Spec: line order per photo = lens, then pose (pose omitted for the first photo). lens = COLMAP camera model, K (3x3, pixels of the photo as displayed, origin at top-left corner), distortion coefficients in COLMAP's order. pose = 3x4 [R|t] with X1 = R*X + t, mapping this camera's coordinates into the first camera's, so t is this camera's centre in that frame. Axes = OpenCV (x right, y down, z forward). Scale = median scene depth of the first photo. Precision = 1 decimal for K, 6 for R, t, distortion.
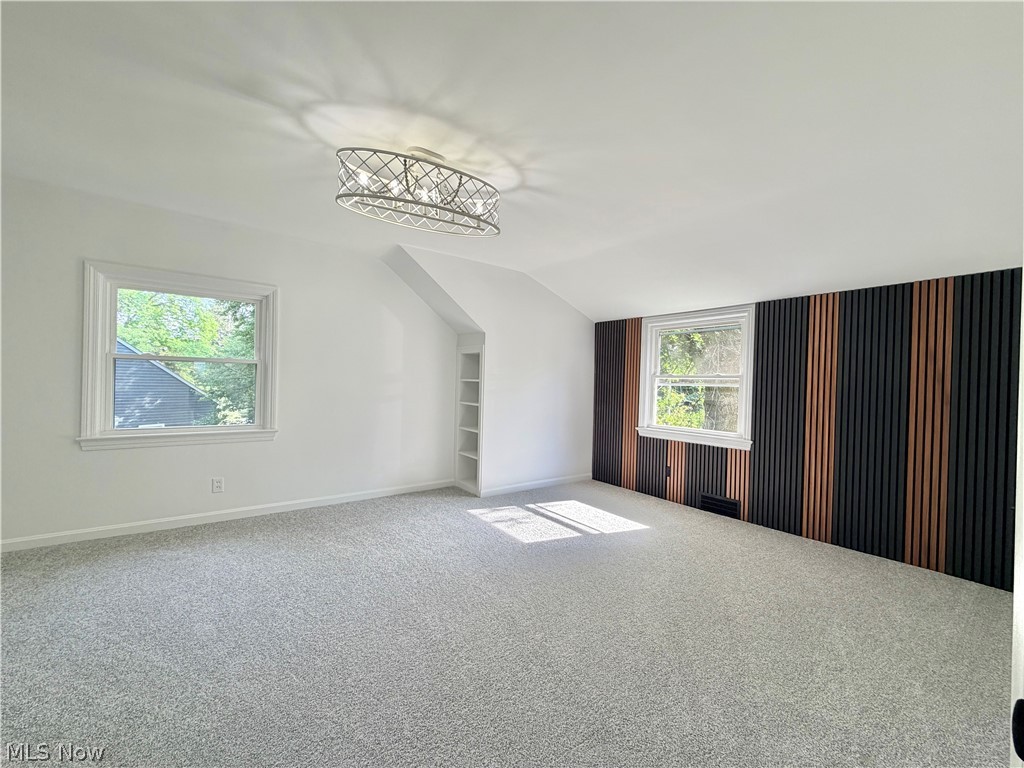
lens RADIAL K [[407.7, 0, 510.2], [0, 407.7, 383.6], [0, 0, 1]] dist [-0.000916, -0.000143]
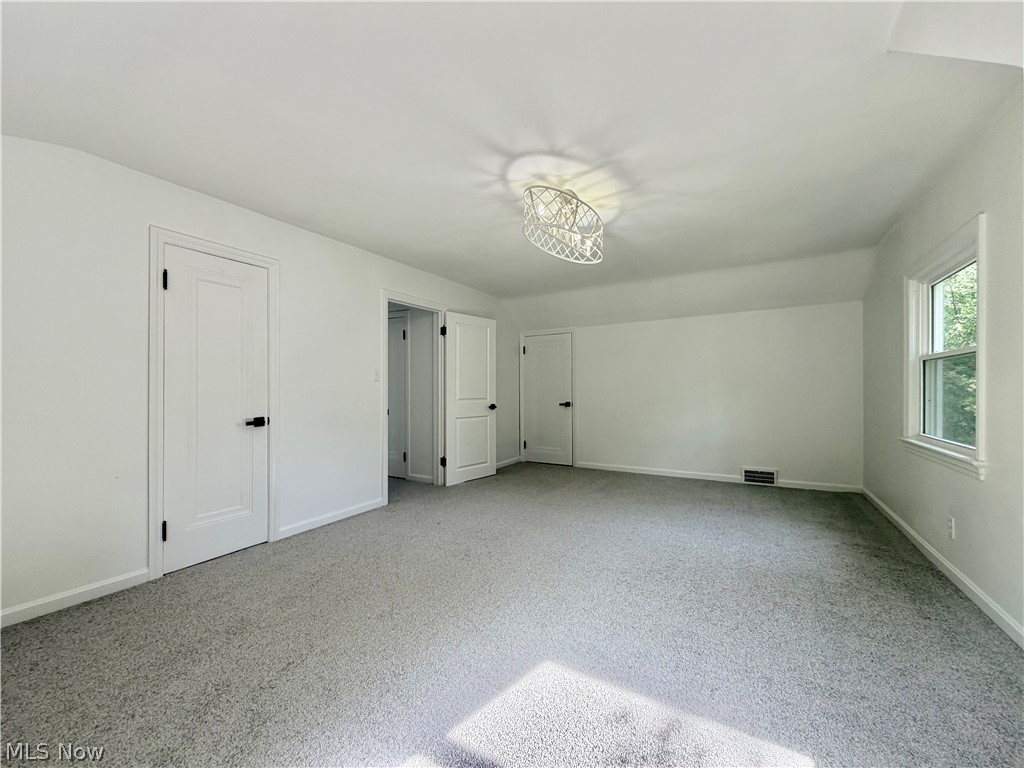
lens RADIAL K [[407.7, 0, 512.2], [0, 407.7, 392.4], [0, 0, 1]] dist [-0.000916, -0.000143]
pose [[-0.923366, -0.018504, -0.383476, 0.377467], [-0.016867, 0.999829, -0.007631, 0.049728], [0.383551, -0.000578, -0.923519, 1.879604]]
